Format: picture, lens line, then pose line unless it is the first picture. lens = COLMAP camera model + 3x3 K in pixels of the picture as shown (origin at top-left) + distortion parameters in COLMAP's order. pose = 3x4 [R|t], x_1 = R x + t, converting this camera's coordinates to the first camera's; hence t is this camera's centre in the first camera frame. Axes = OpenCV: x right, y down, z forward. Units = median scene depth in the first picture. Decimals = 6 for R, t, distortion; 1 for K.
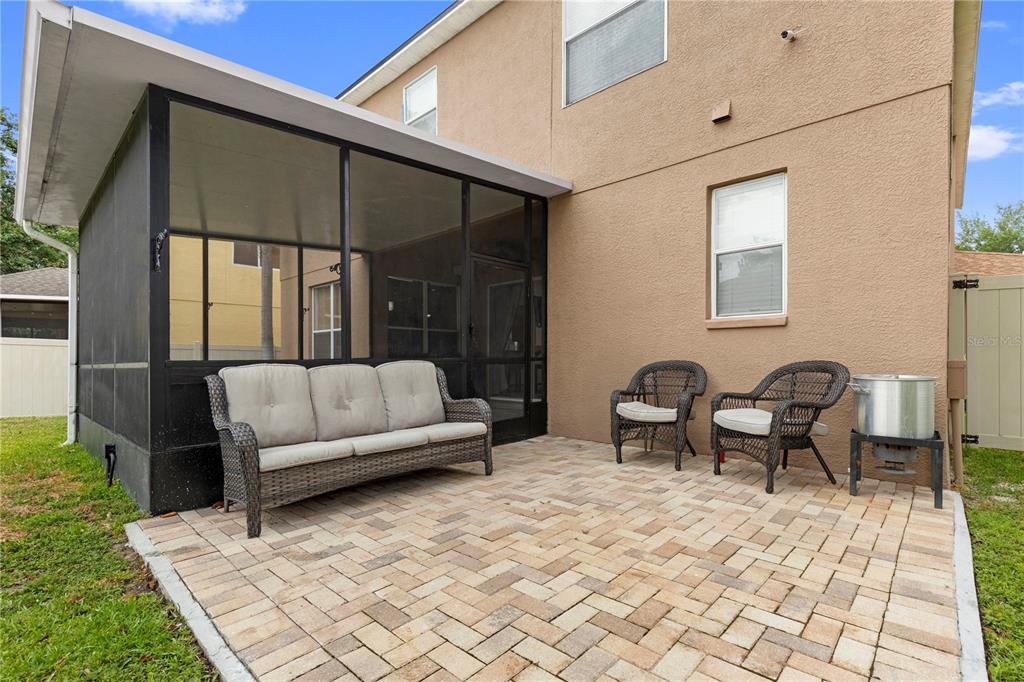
lens RADIAL K [[481.5, 0, 511.5], [0, 481.5, 361.0], [0, 0, 1]] dist [0.000268, -0.000031]
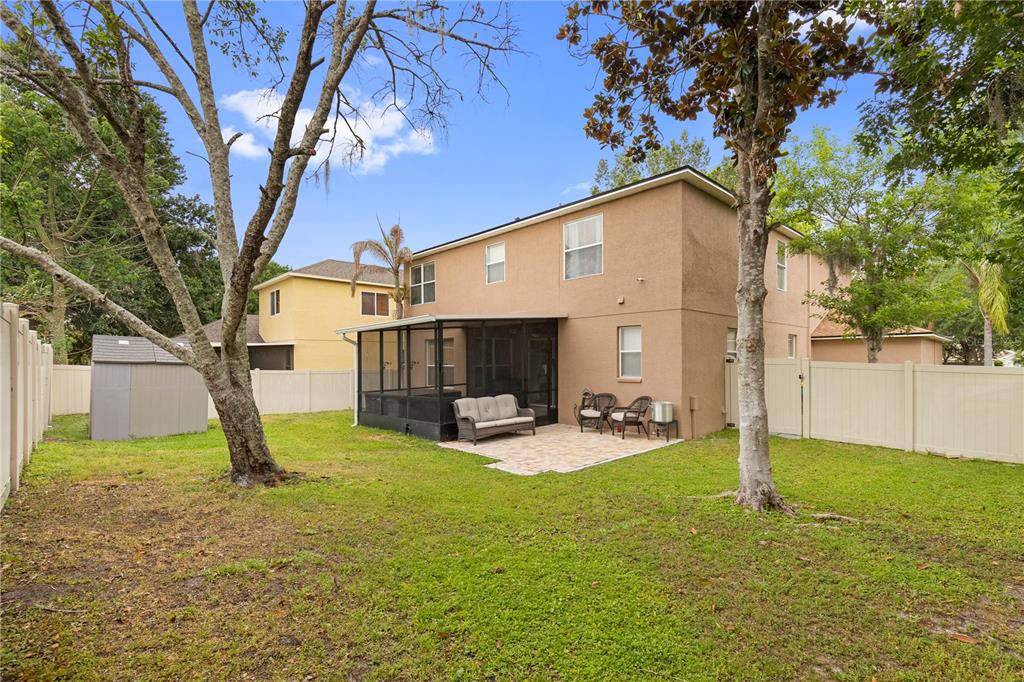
lens RADIAL K [[465.0, 0, 521.3], [0, 465.0, 353.3], [0, 0, 1]] dist [0.000767, -0.000140]
pose [[0.999105, -0.001652, -0.042266, -0.005835], [0.000710, 0.999751, -0.022284, -0.176224], [0.042292, 0.022234, 0.998858, -1.654698]]
